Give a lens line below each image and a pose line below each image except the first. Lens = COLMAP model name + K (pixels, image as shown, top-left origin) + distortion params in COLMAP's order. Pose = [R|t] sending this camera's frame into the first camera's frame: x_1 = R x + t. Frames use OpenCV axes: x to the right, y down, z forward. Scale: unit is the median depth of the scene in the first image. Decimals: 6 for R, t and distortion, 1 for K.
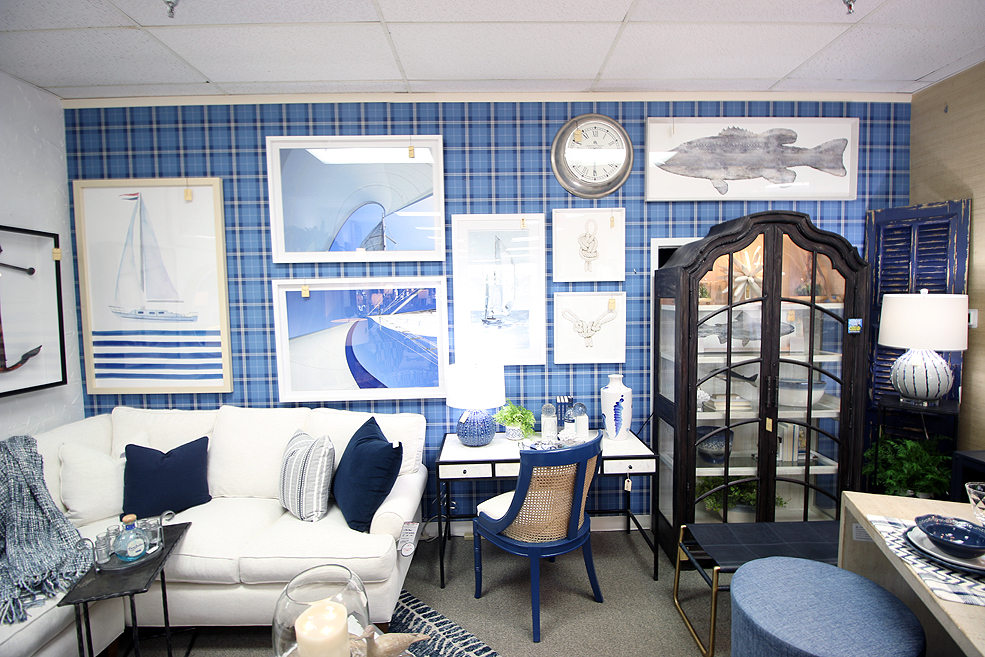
lens RADIAL K [[453.8, 0, 498.1], [0, 453.8, 330.3], [0, 0, 1]] dist [-0.012131, -0.004347]
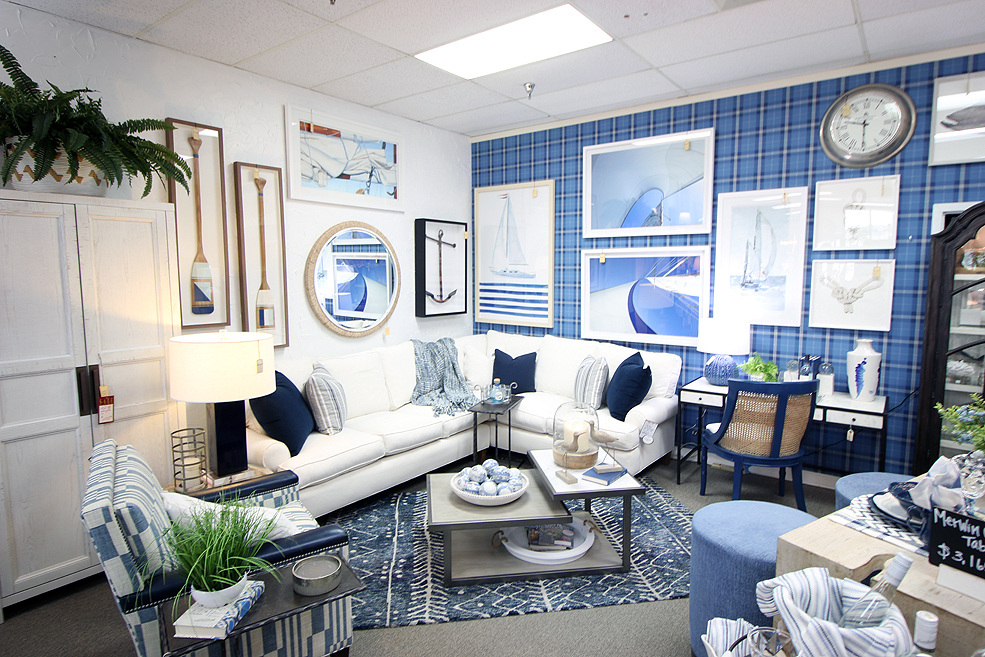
lens RADIAL K [[554.3, 0, 513.5], [0, 554.3, 332.1], [0, 0, 1]] dist [-0.008694, -0.003543]
pose [[0.805294, 0.081115, -0.587300, 0.358373], [-0.052800, 0.996472, 0.065230, 0.041381], [0.590520, -0.021520, 0.806736, -0.514563]]
